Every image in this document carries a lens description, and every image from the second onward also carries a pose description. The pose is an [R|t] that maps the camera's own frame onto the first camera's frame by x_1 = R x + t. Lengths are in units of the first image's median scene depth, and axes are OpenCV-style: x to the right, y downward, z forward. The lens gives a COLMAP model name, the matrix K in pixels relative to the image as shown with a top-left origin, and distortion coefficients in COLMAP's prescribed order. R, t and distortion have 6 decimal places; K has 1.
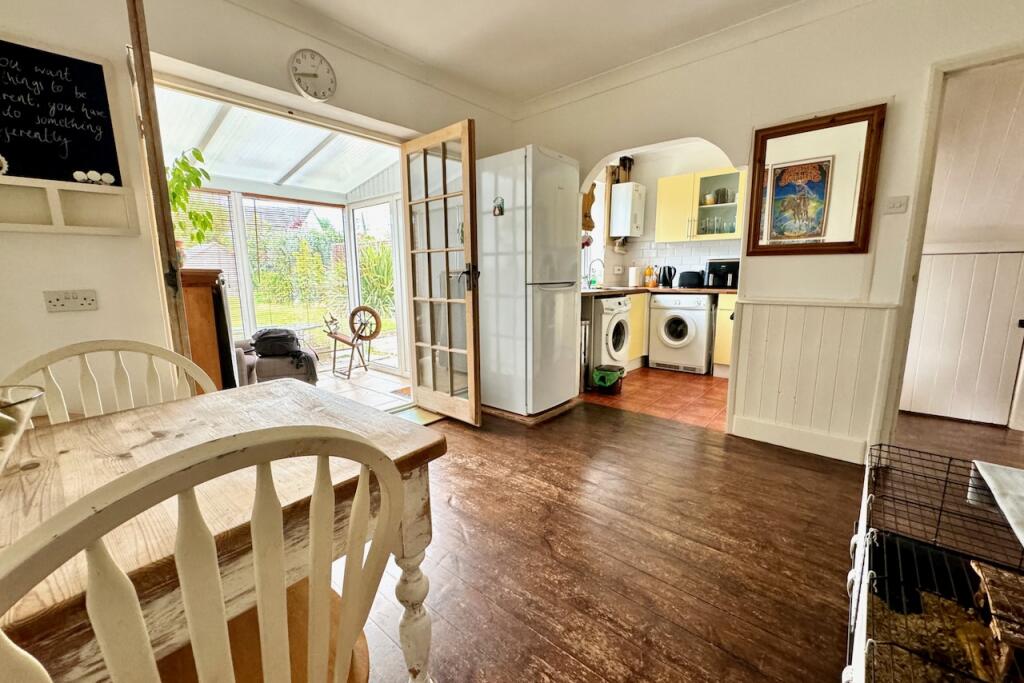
lens RADIAL K [[412.4, 0, 506.9], [0, 412.4, 337.2], [0, 0, 1]] dist [-0.000111, 0.000020]
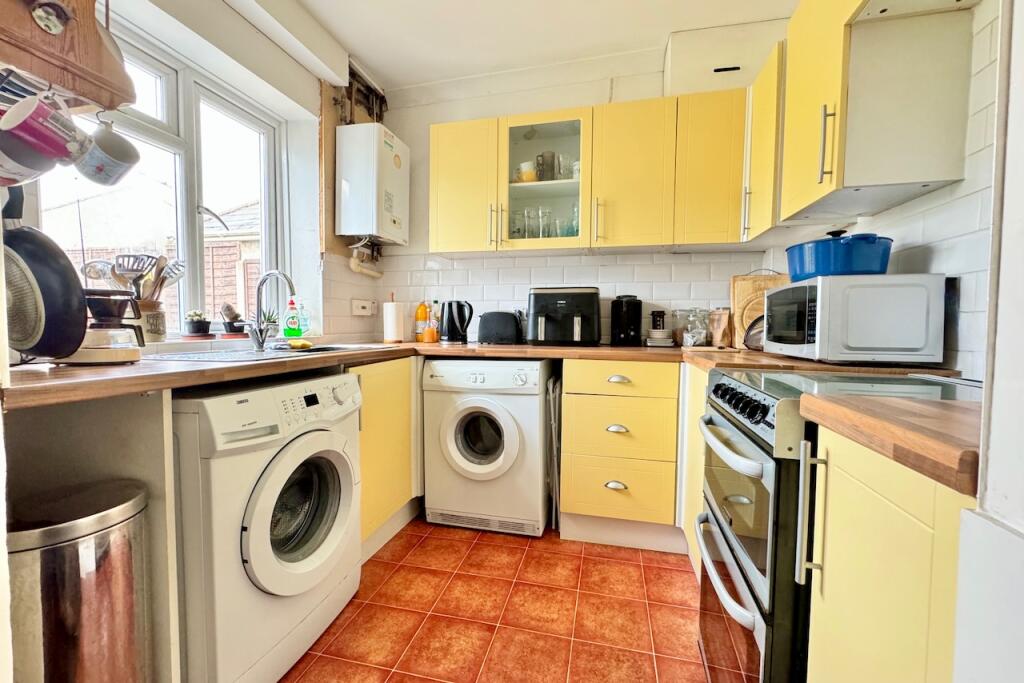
lens RADIAL K [[412.4, 0, 511.8], [0, 412.4, 340.8], [0, 0, 1]] dist [-0.000111, 0.000020]
pose [[0.887447, -0.006619, 0.460863, 0.230374], [0.057600, 0.993651, -0.096645, -0.076375], [-0.457297, 0.112312, 0.882194, 0.562227]]
